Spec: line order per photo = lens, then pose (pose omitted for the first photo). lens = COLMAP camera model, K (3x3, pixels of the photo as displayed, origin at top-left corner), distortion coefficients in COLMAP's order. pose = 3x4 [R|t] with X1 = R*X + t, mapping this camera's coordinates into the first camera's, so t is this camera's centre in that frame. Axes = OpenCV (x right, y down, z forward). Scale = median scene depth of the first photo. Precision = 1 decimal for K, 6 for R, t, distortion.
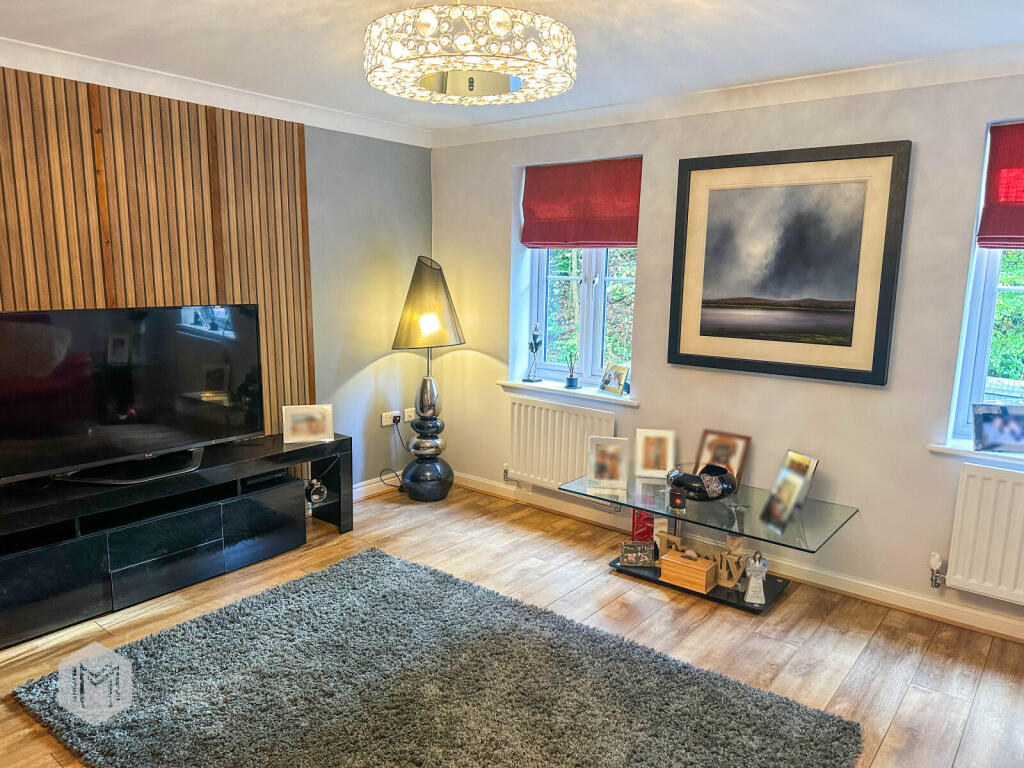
lens RADIAL K [[697.2, 0, 512.0], [0, 697.2, 384.0], [0, 0, 1]] dist [0.066623, -0.094686]
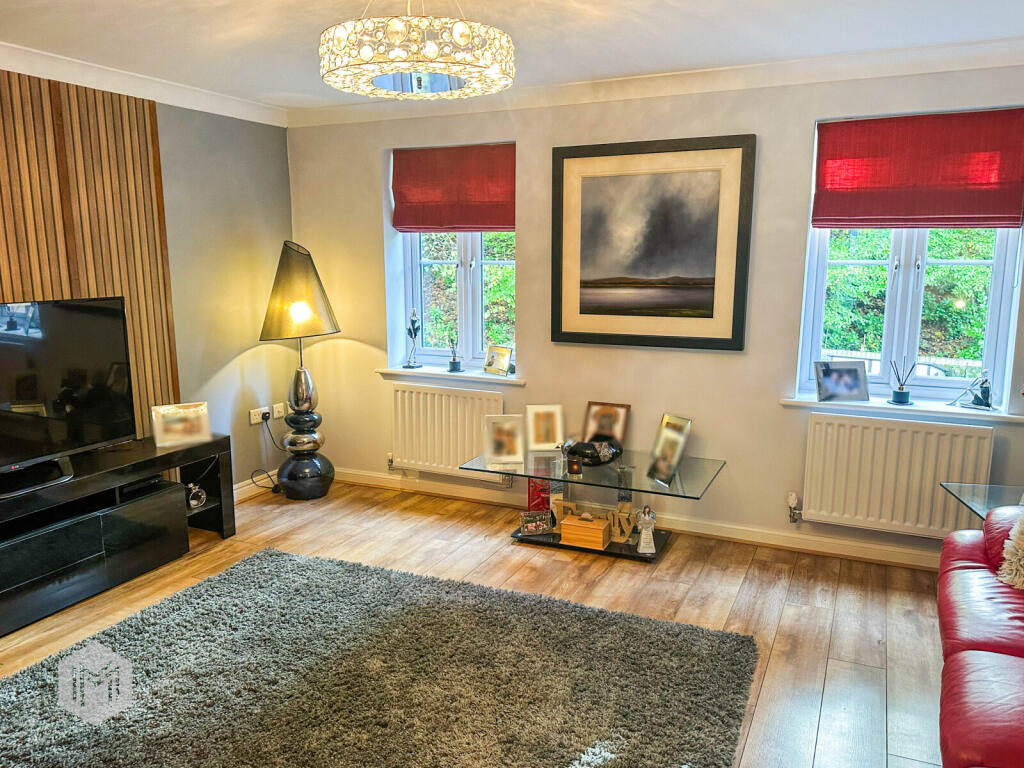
lens RADIAL K [[745.2, 0, 512.0], [0, 745.2, 384.0], [0, 0, 1]] dist [0.099164, -0.153050]
pose [[0.970419, -0.058364, 0.234266, -0.111263], [0.056315, 0.998294, 0.015429, 0.014660], [-0.234767, -0.001780, 0.972050, -0.085957]]
